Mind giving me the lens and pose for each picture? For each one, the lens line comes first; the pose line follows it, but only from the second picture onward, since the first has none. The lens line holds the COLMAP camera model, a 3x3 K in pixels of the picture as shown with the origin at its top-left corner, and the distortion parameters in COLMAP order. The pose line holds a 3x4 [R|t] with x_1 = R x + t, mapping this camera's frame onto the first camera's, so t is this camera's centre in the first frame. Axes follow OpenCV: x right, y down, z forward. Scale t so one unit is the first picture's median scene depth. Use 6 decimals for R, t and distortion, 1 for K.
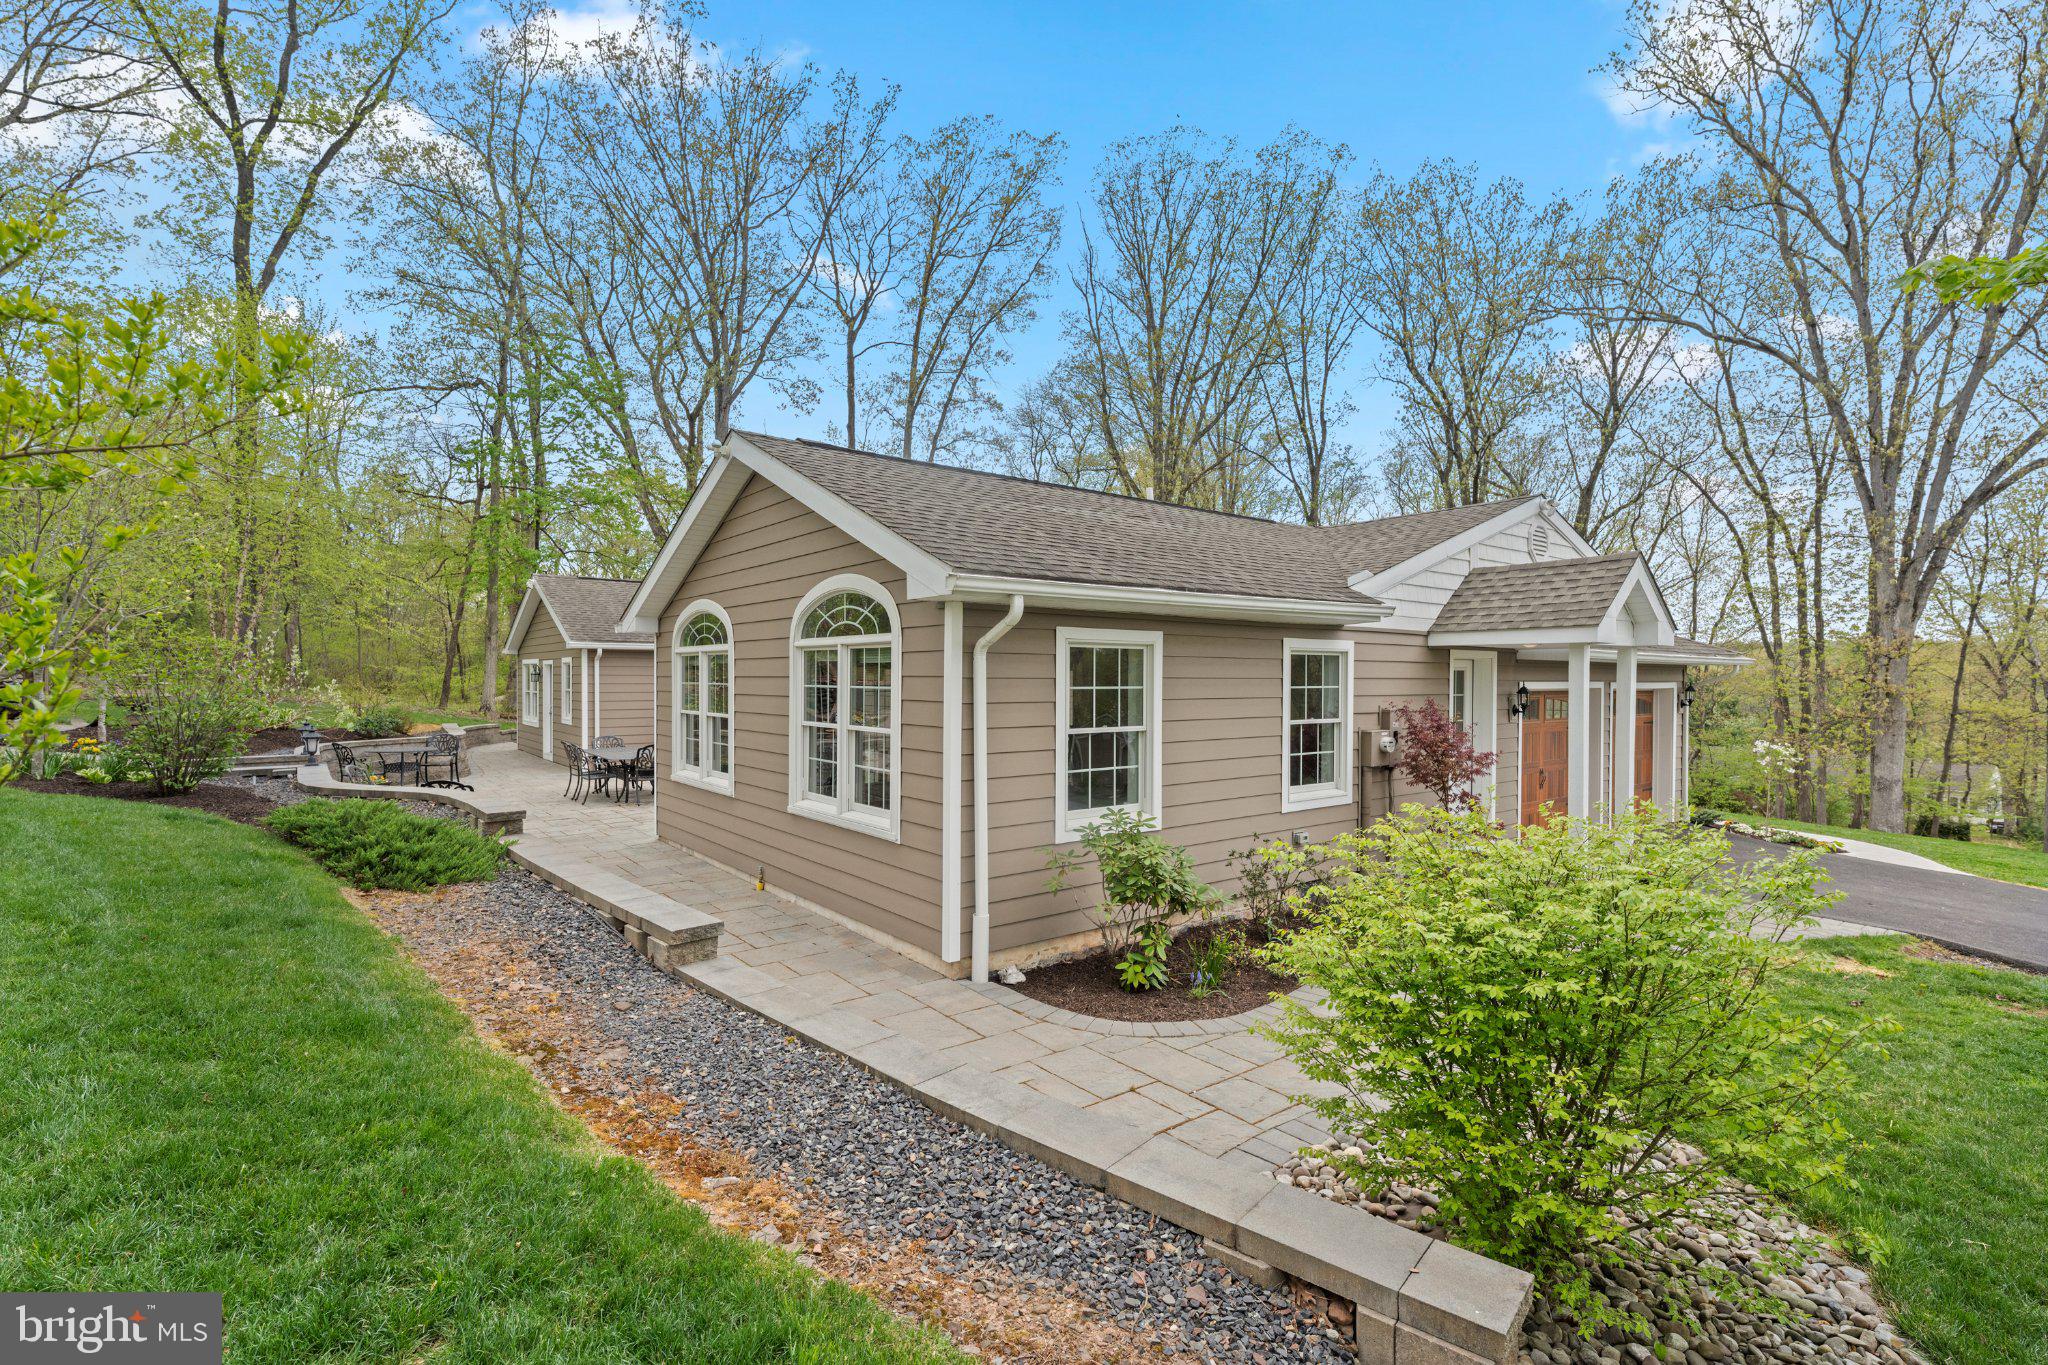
lens RADIAL K [[926.7, 0, 1024.4], [0, 926.7, 689.0], [0, 0, 1]] dist [-0.001668, 0.000651]
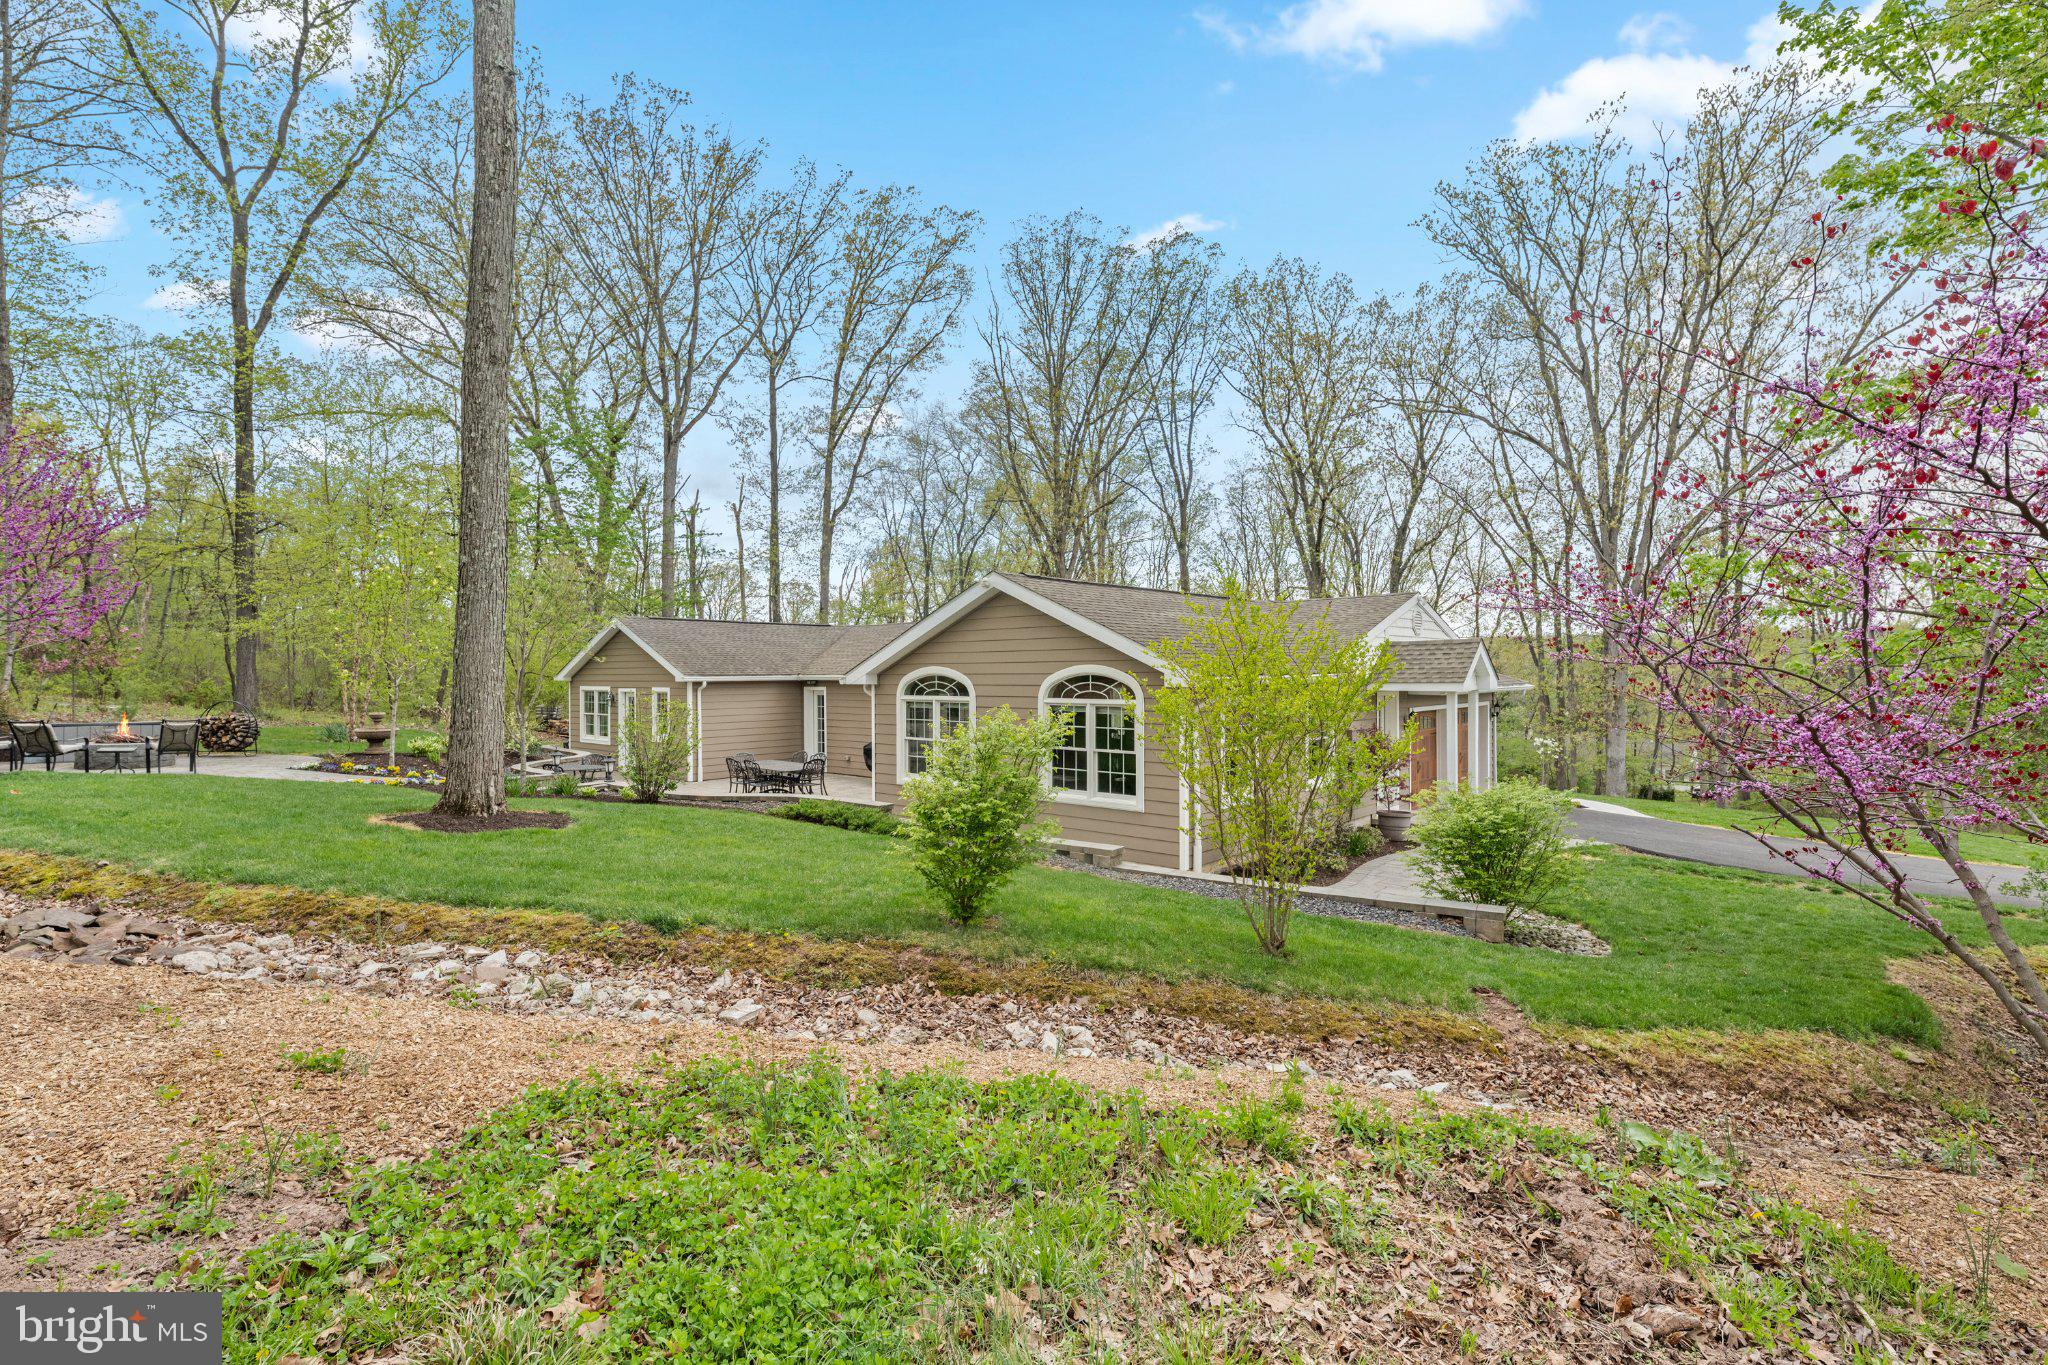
lens RADIAL K [[926.7, 0, 1024.3], [0, 926.7, 675.0], [0, 0, 1]] dist [-0.001668, 0.000651]
pose [[0.984299, -0.009934, 0.176232, -0.112503], [0.011676, 0.999893, -0.008850, -0.015791], [-0.176125, 0.010769, 0.984309, -0.130436]]
